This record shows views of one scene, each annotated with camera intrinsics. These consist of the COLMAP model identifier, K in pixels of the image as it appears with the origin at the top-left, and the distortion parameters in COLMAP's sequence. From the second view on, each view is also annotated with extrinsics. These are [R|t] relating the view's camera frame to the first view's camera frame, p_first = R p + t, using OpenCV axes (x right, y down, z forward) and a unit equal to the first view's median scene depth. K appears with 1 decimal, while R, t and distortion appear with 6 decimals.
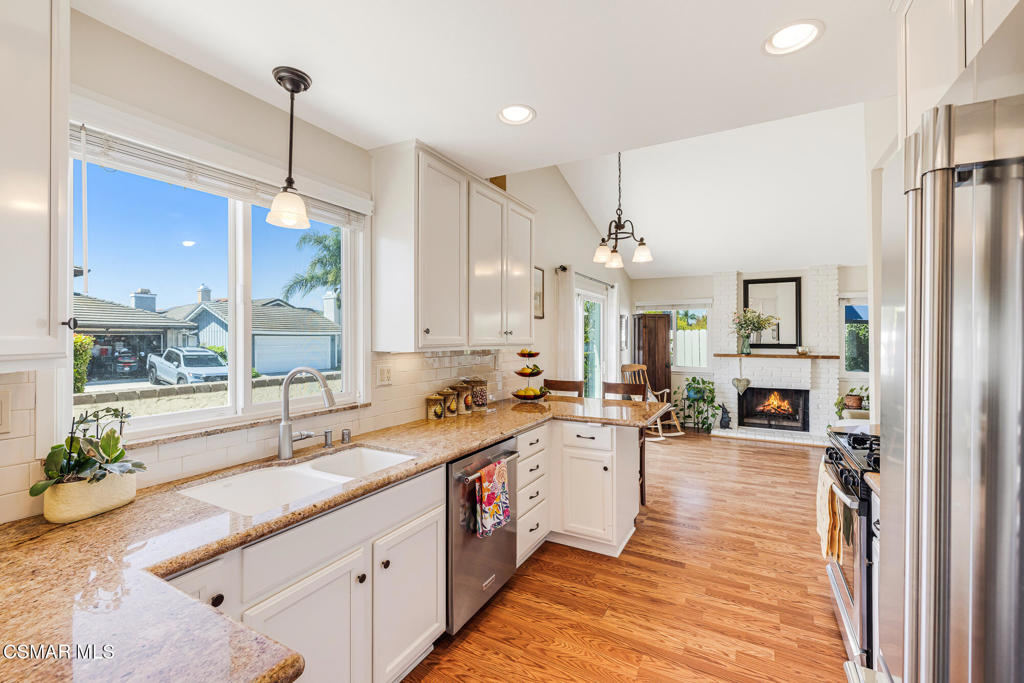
lens RADIAL K [[429.8, 0, 510.5], [0, 429.8, 339.2], [0, 0, 1]] dist [0.000768, -0.000104]
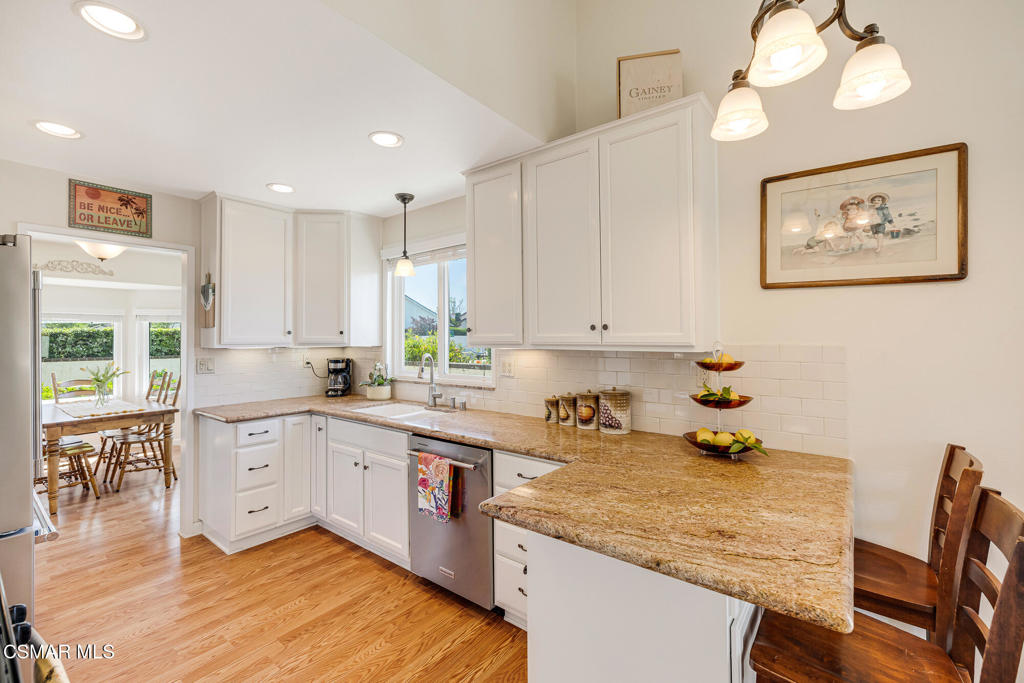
lens RADIAL K [[437.5, 0, 512.0], [0, 437.5, 334.2], [0, 0, 1]] dist [0.000935, 0.000379]
pose [[-0.156590, -0.007117, -0.987638, 0.917458], [0.002656, 0.999967, -0.007627, 0.002150], [0.987660, -0.003818, -0.156566, 1.254554]]
